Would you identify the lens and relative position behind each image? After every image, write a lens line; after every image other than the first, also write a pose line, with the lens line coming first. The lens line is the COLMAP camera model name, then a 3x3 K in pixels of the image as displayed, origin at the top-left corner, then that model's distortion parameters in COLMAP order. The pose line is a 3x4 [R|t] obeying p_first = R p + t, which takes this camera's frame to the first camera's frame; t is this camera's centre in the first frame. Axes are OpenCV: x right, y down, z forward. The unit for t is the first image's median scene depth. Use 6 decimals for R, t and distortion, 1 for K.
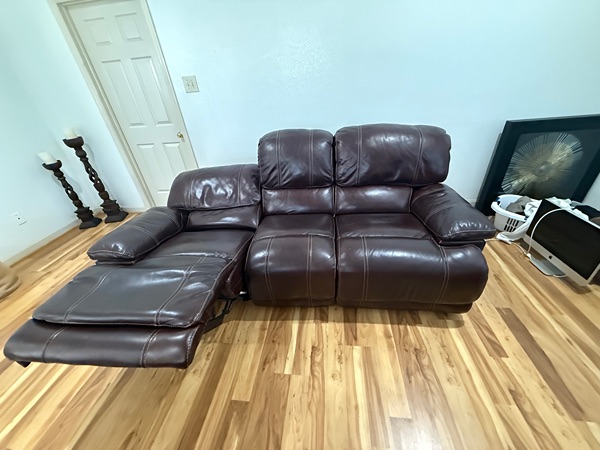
lens RADIAL K [[240.4, 0, 296.6], [0, 240.4, 223.4], [0, 0, 1]] dist [0.025635, 0.000484]
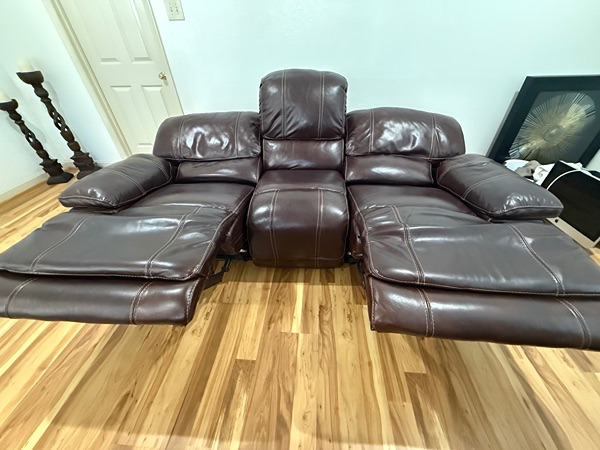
lens RADIAL K [[236.9, 0, 300.0], [0, 236.9, 225.0], [0, 0, 1]] dist [0.018701, -0.000208]
pose [[0.996979, 0.022924, 0.074213, -0.069933], [-0.030431, 0.994354, 0.101657, 0.083053], [-0.071463, -0.103608, 0.992048, 0.097060]]
